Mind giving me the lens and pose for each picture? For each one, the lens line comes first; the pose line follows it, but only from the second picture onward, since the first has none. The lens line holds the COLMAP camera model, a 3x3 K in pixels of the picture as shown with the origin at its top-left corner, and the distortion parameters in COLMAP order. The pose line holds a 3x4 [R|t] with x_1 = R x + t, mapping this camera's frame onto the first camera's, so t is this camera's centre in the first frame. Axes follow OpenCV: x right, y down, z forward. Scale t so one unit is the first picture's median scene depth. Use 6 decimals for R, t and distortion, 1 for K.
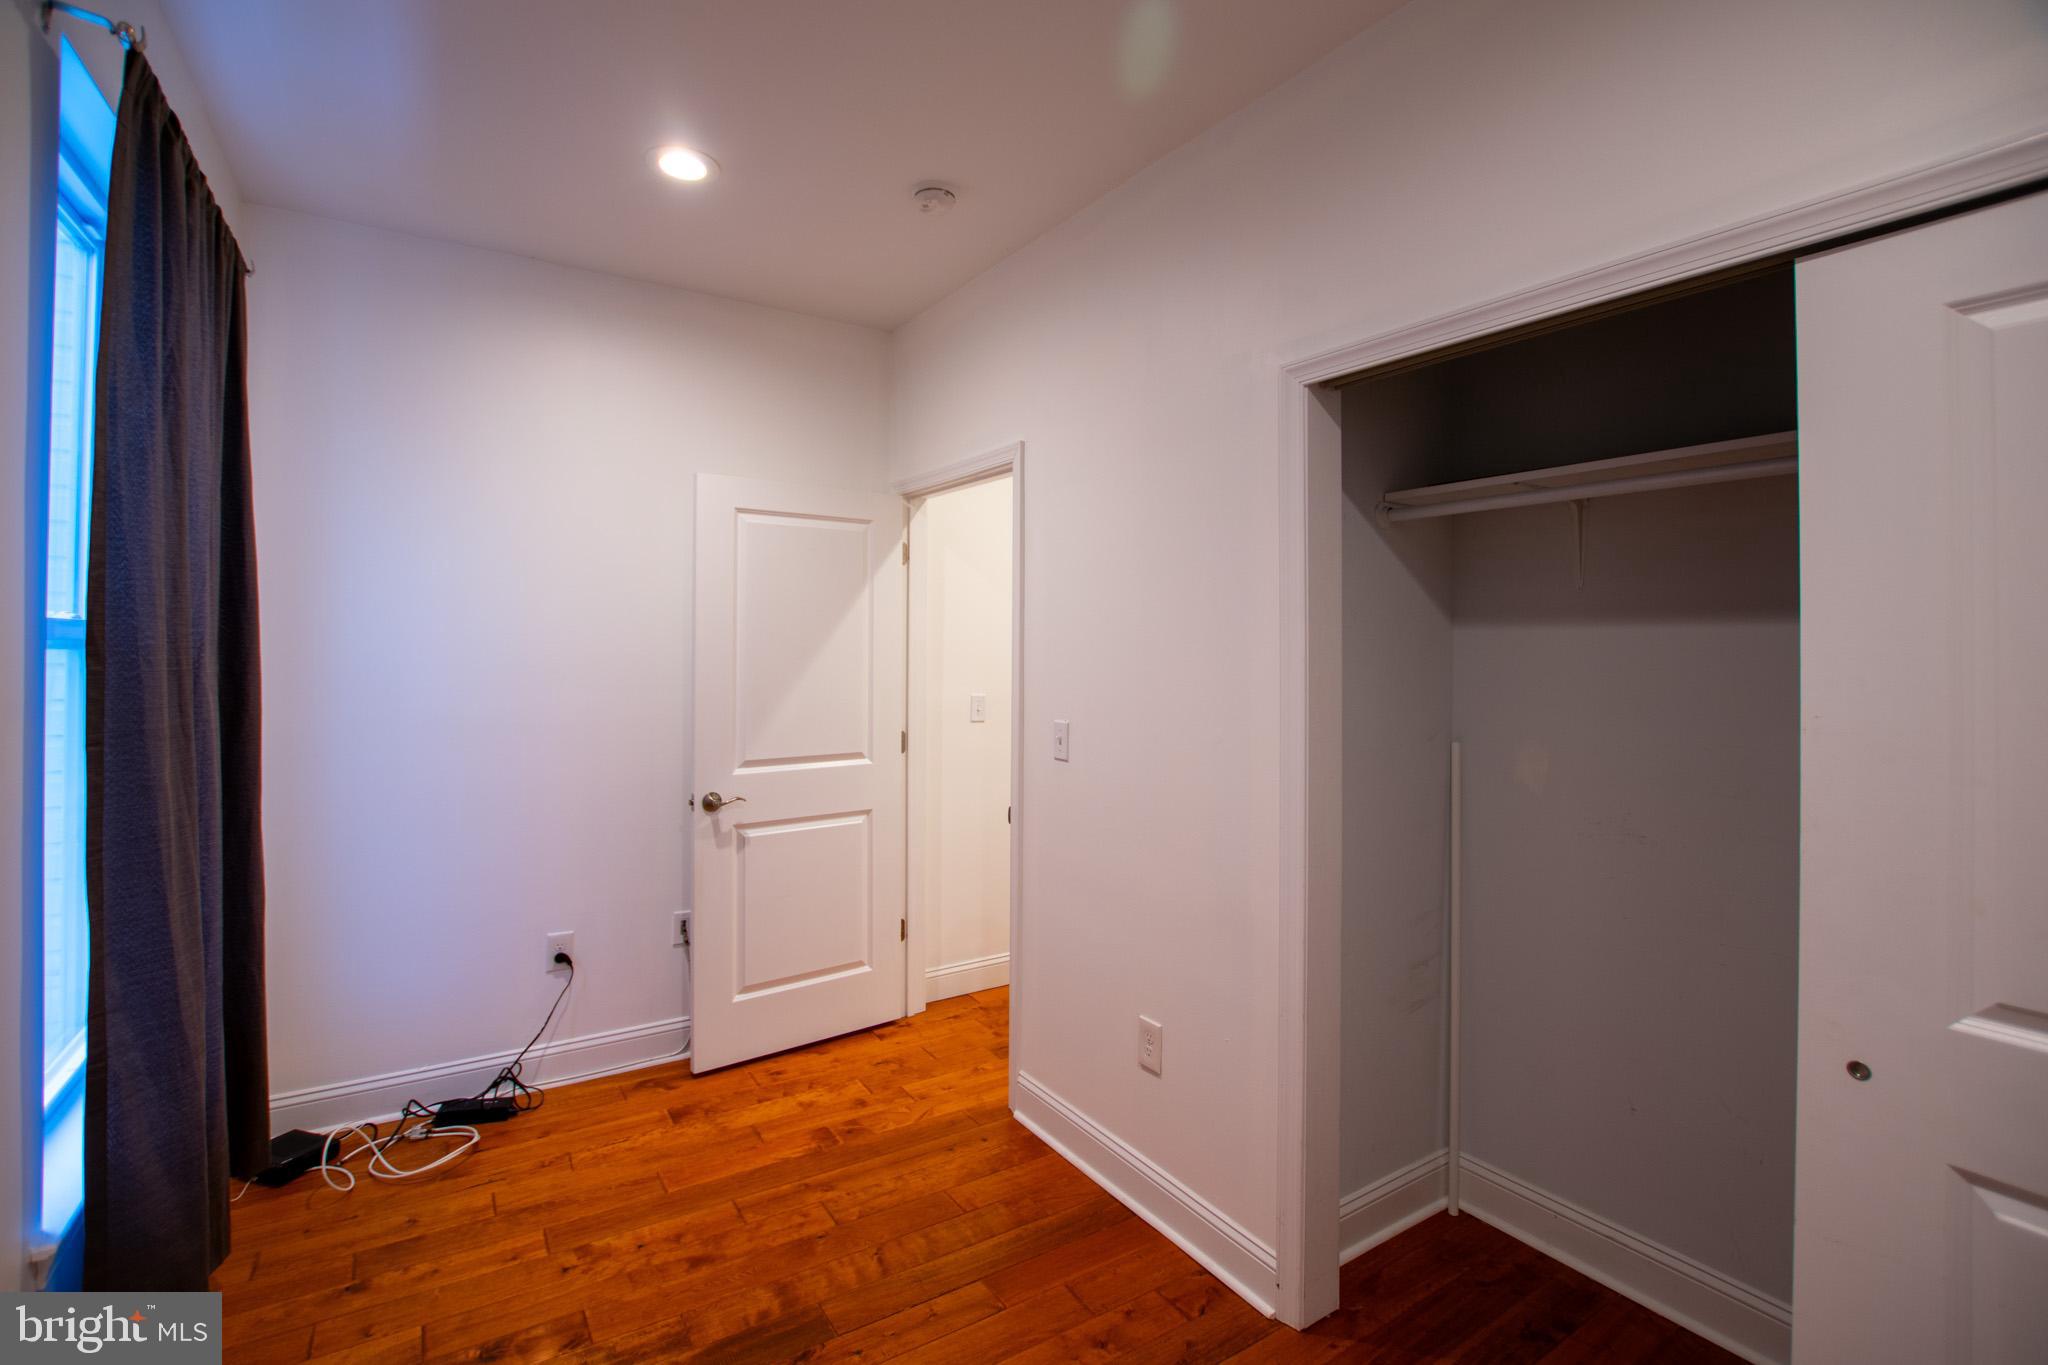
lens RADIAL K [[936.1, 0, 1007.4], [0, 936.1, 638.6], [0, 0, 1]] dist [-0.021134, 0.001666]
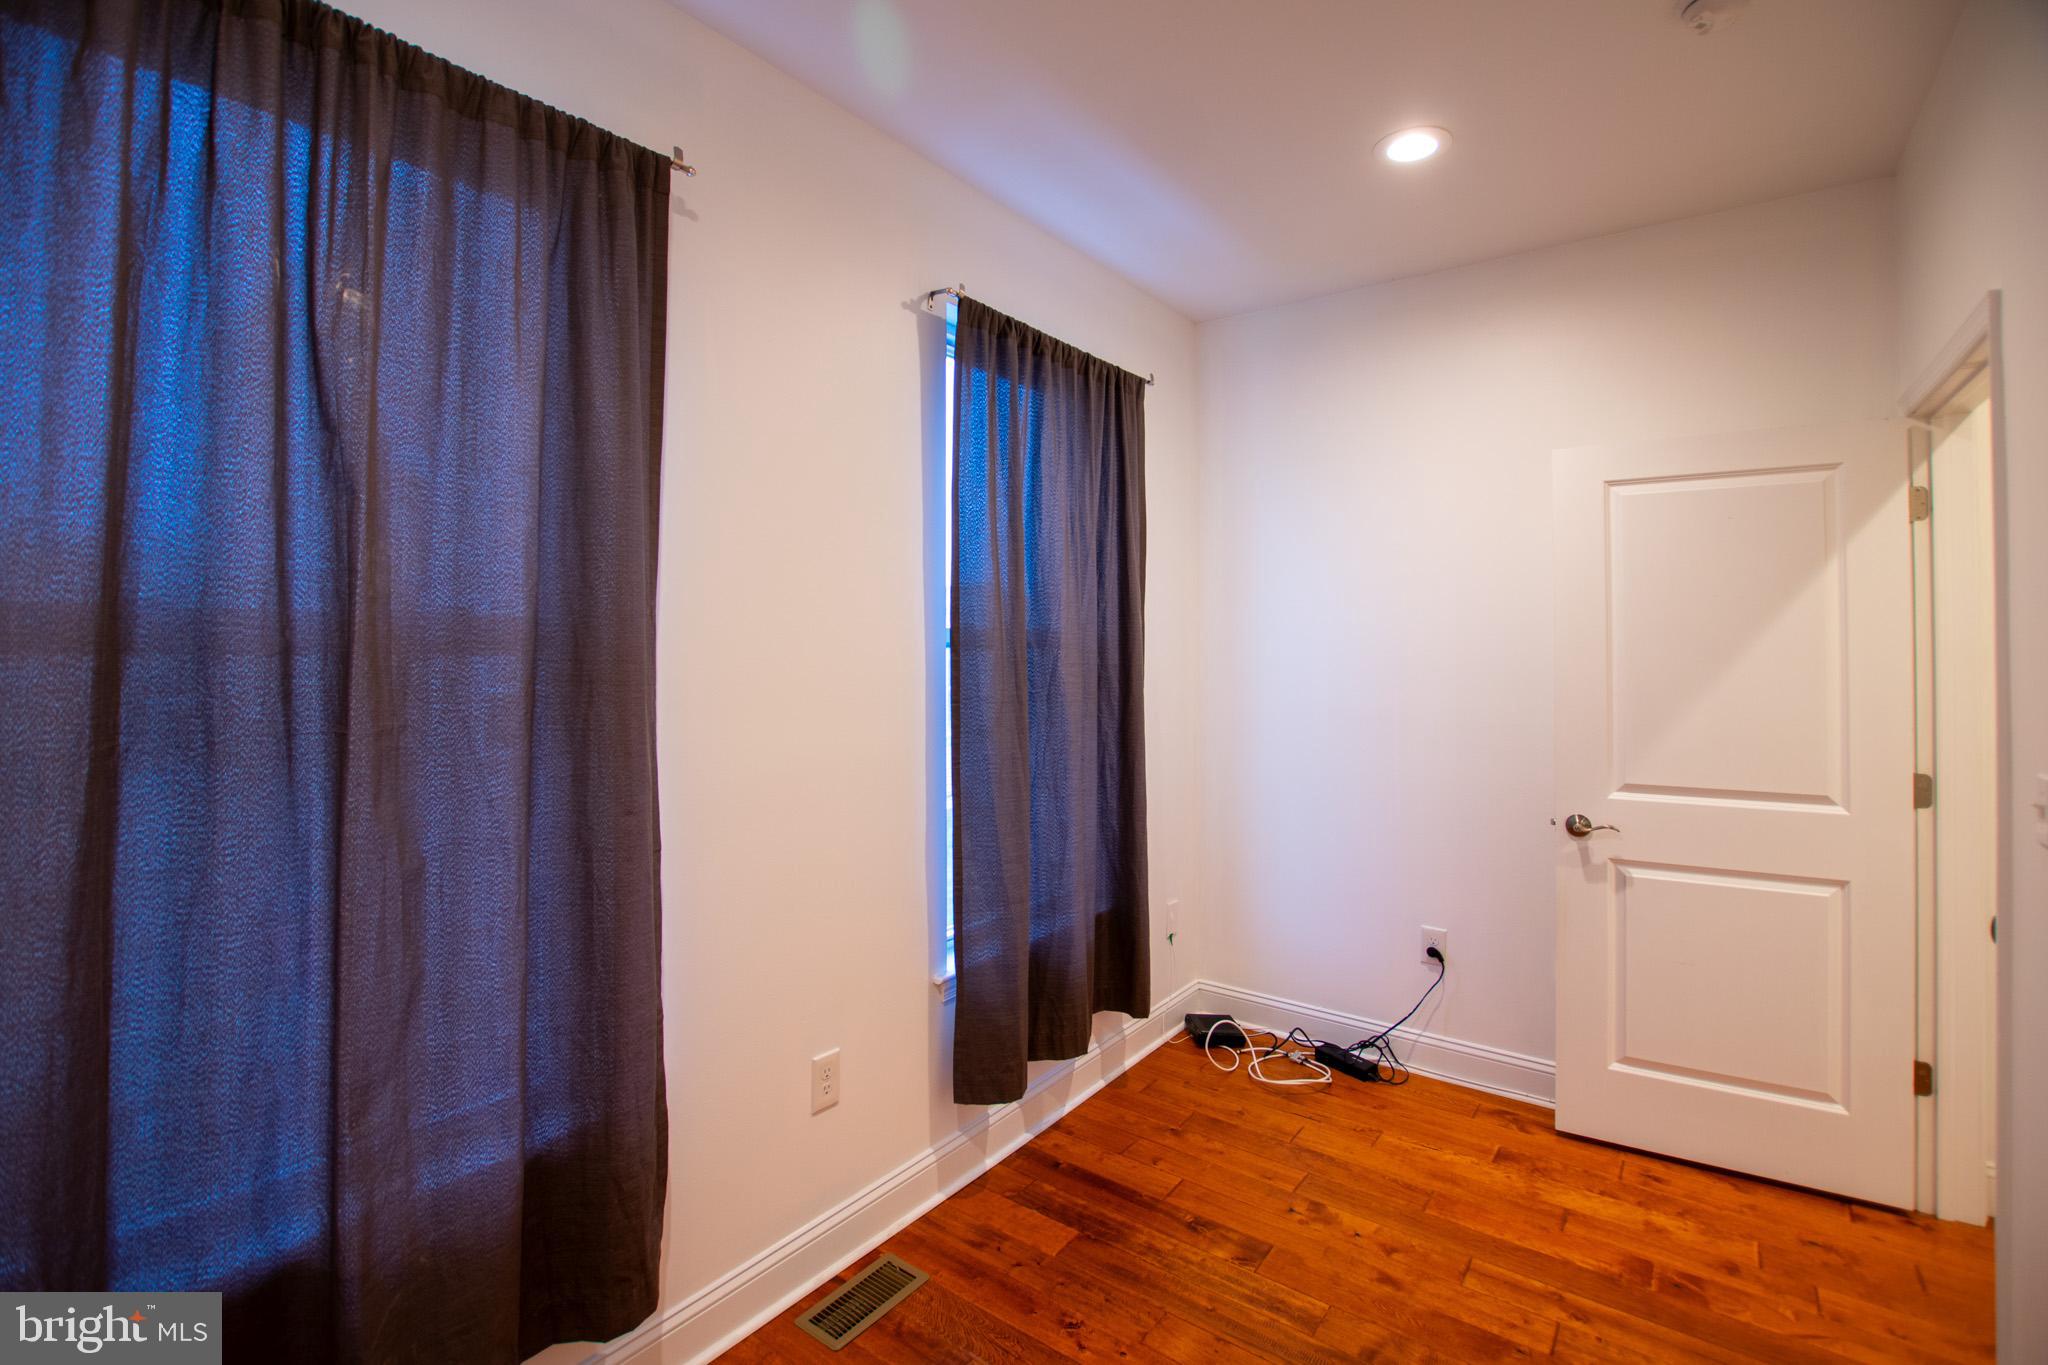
lens RADIAL K [[936.1, 0, 1007.4], [0, 936.1, 638.6], [0, 0, 1]] dist [-0.021134, 0.001666]
pose [[0.341062, -0.011960, -0.939965, 0.342448], [0.010847, 0.999903, -0.008787, 0.003767], [0.939978, -0.007199, 0.341159, 0.229485]]
